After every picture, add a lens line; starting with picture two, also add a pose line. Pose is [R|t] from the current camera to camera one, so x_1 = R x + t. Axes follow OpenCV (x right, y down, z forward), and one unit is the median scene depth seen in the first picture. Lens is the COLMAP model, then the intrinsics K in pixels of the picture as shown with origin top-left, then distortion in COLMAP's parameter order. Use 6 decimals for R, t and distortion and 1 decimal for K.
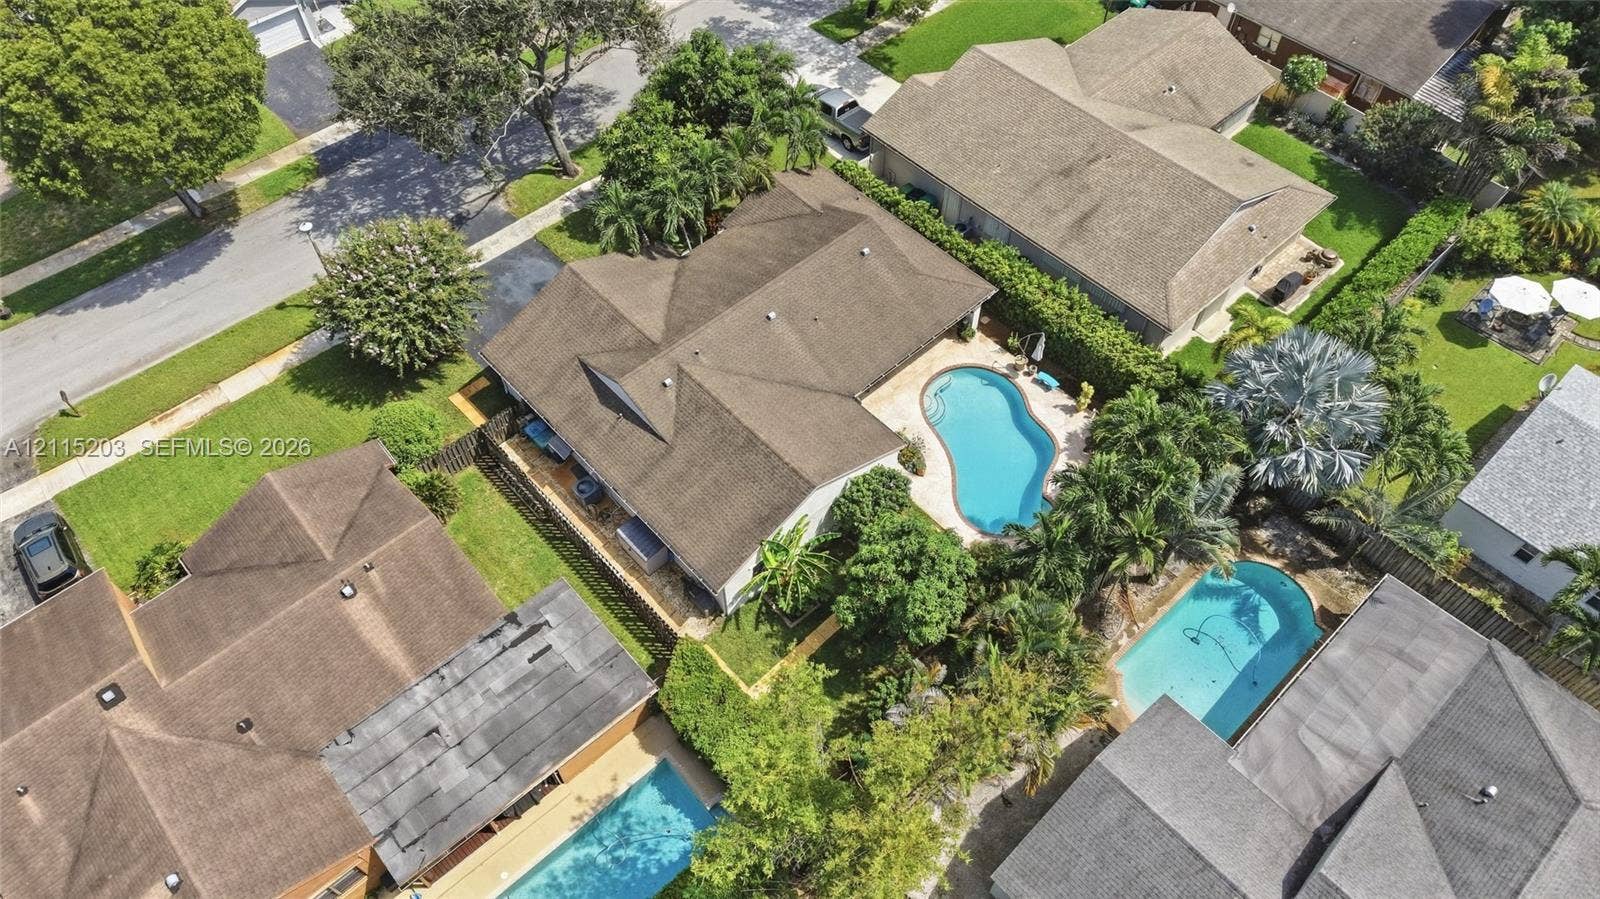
lens RADIAL K [[1094.6, 0, 800.0], [0, 1094.6, 449.5], [0, 0, 1]] dist [0.005627, 0.000816]
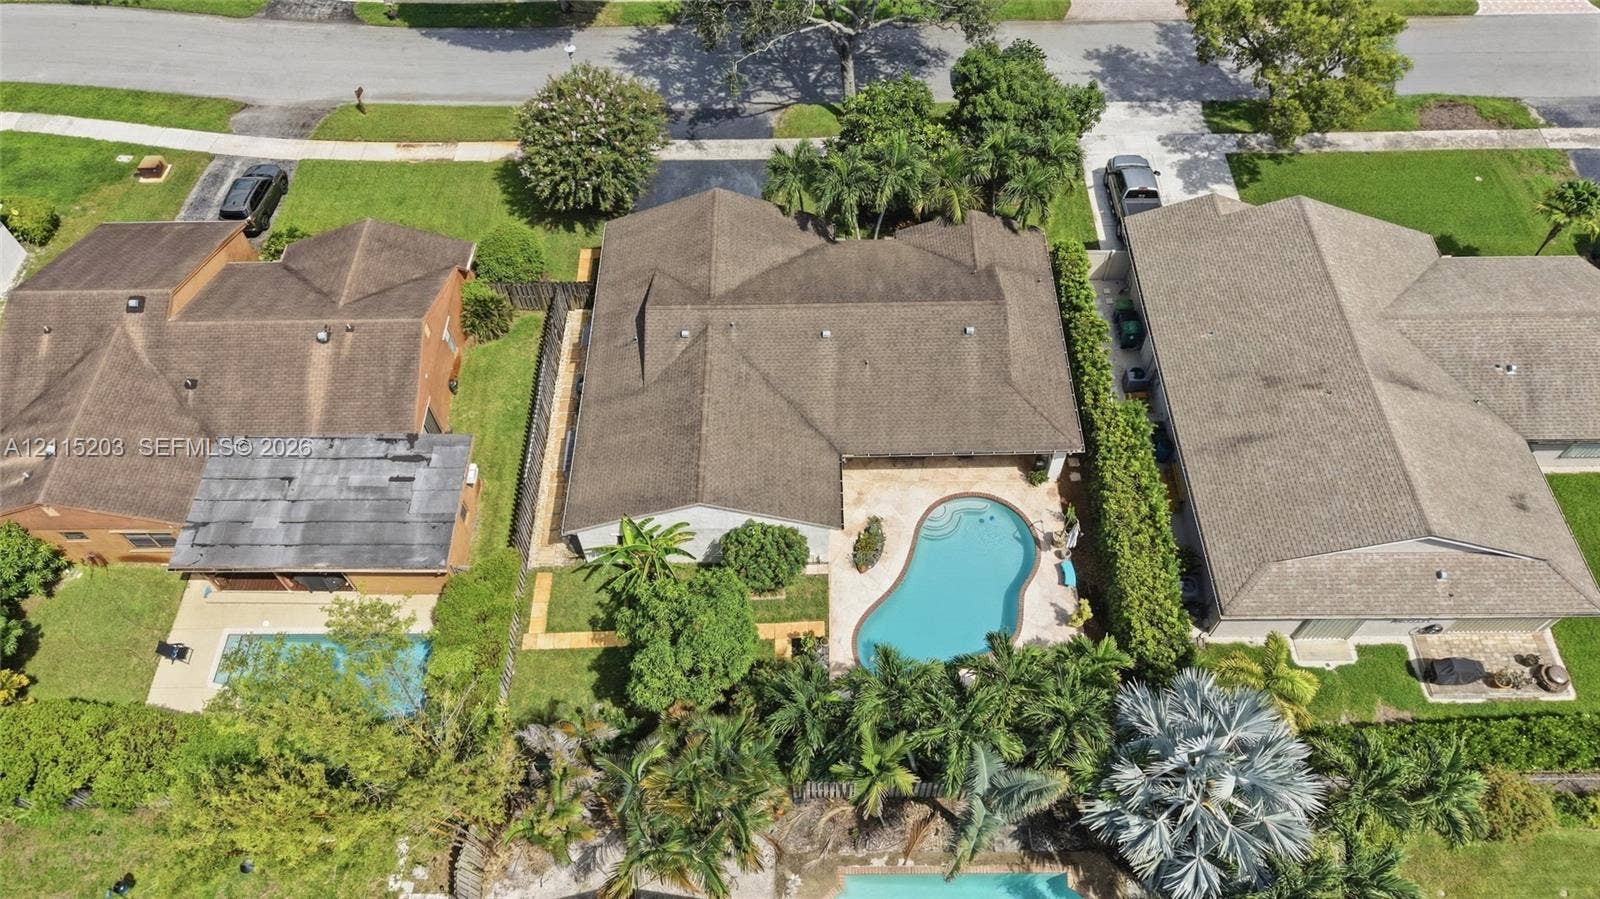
lens RADIAL K [[1094.6, 0, 800.0], [0, 1094.6, 449.5], [0, 0, 1]] dist [0.005627, 0.000816]
pose [[0.740523, 0.547924, -0.389109, 0.352488], [-0.534366, 0.831200, 0.153491, -0.163108], [0.407529, 0.094263, 0.908314, 0.154247]]
